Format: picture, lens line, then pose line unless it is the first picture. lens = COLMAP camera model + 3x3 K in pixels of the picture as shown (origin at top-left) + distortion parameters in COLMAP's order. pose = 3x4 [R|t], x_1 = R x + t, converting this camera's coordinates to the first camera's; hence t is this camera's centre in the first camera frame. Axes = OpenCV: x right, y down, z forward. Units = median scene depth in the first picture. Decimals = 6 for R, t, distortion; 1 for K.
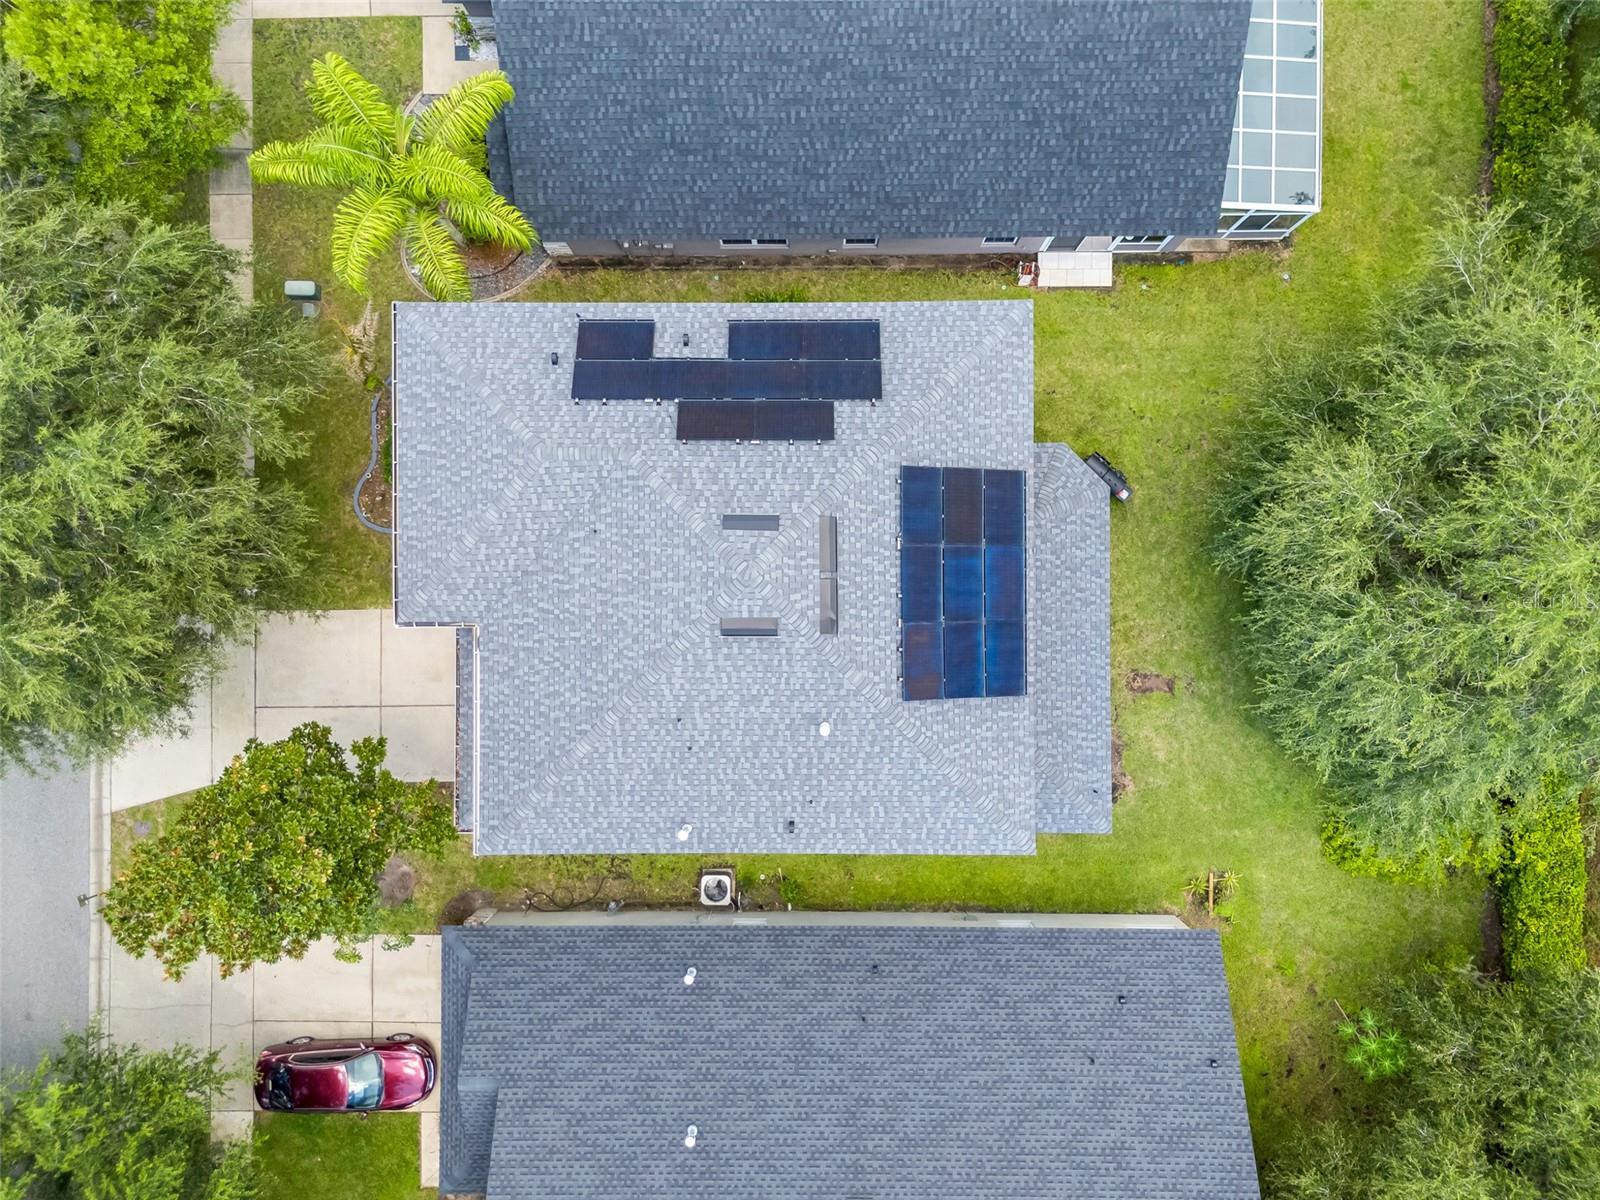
lens RADIAL K [[1233.2, 0, 800.0], [0, 1233.2, 600.0], [0, 0, 1]] dist [0.067094, -0.000977]
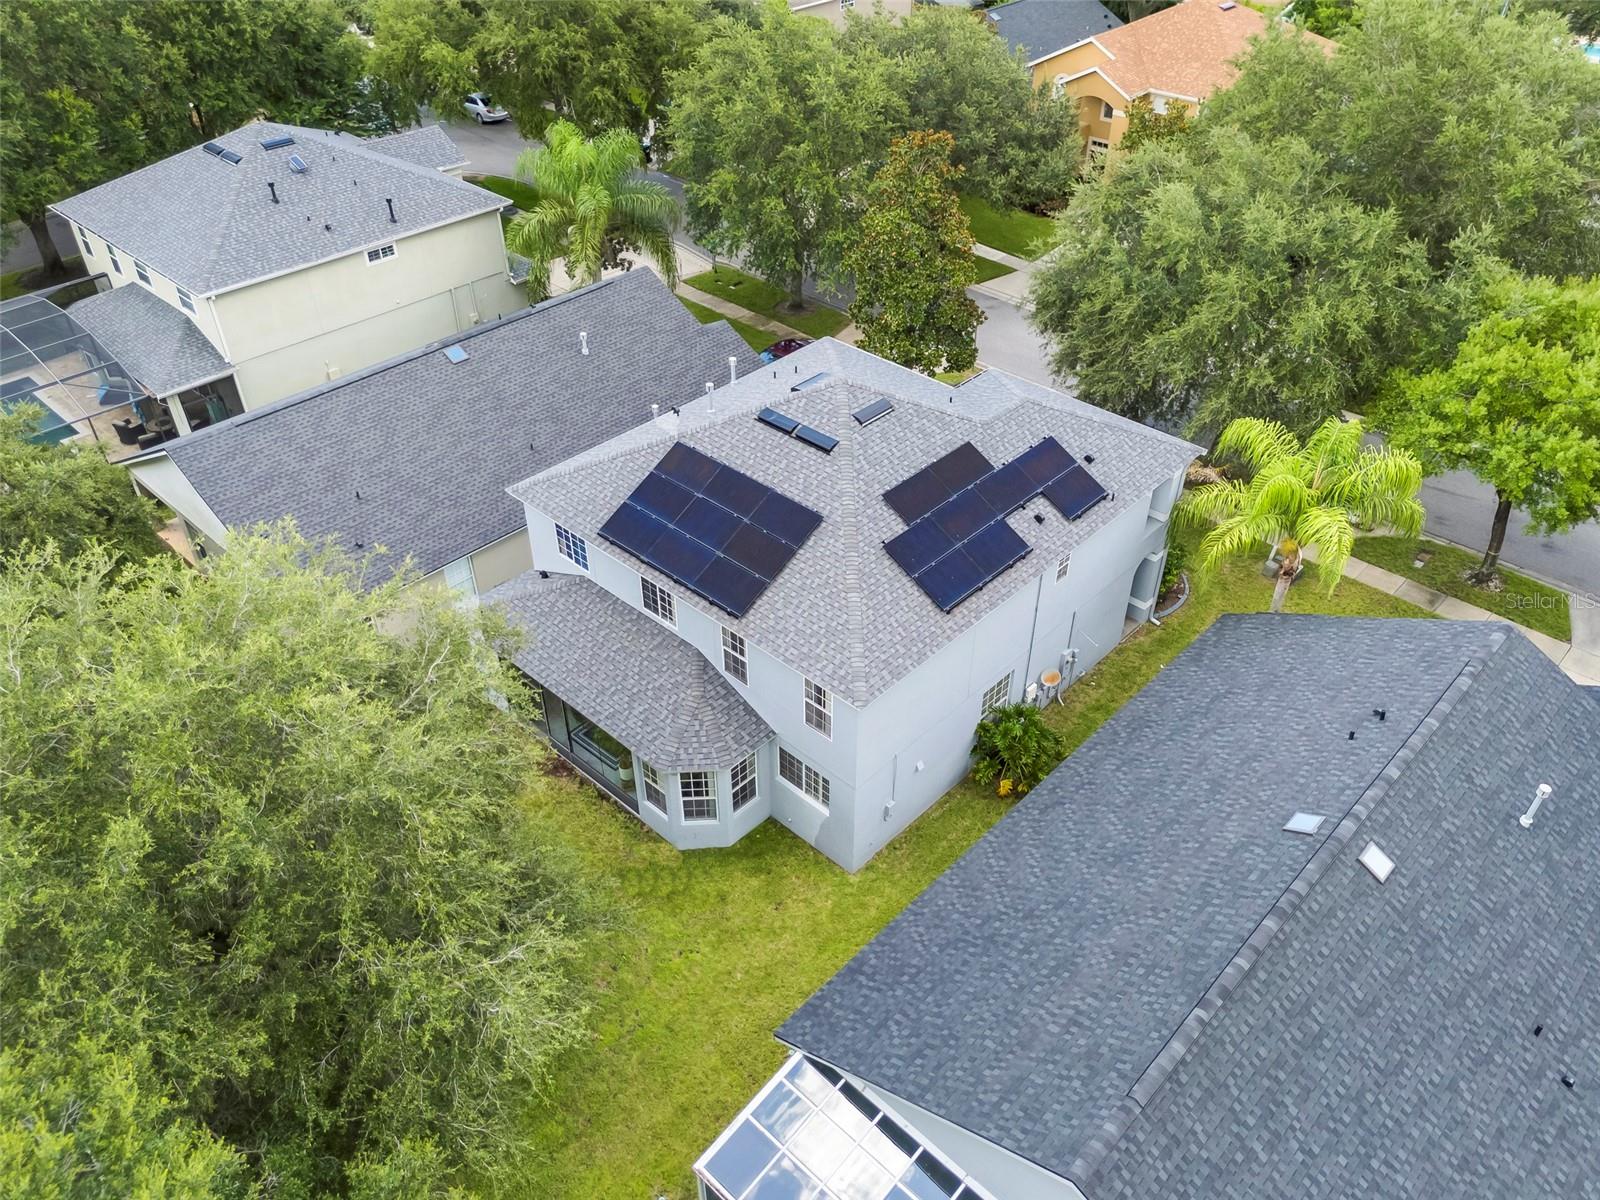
lens RADIAL K [[1233.2, 0, 800.0], [0, 1233.2, 600.0], [0, 0, 1]] dist [0.067094, -0.000977]
pose [[-0.688983, 0.443651, -0.573128, 0.727538], [-0.724663, -0.407610, 0.555624, -0.703422], [0.012891, 0.798140, 0.602334, 0.387682]]
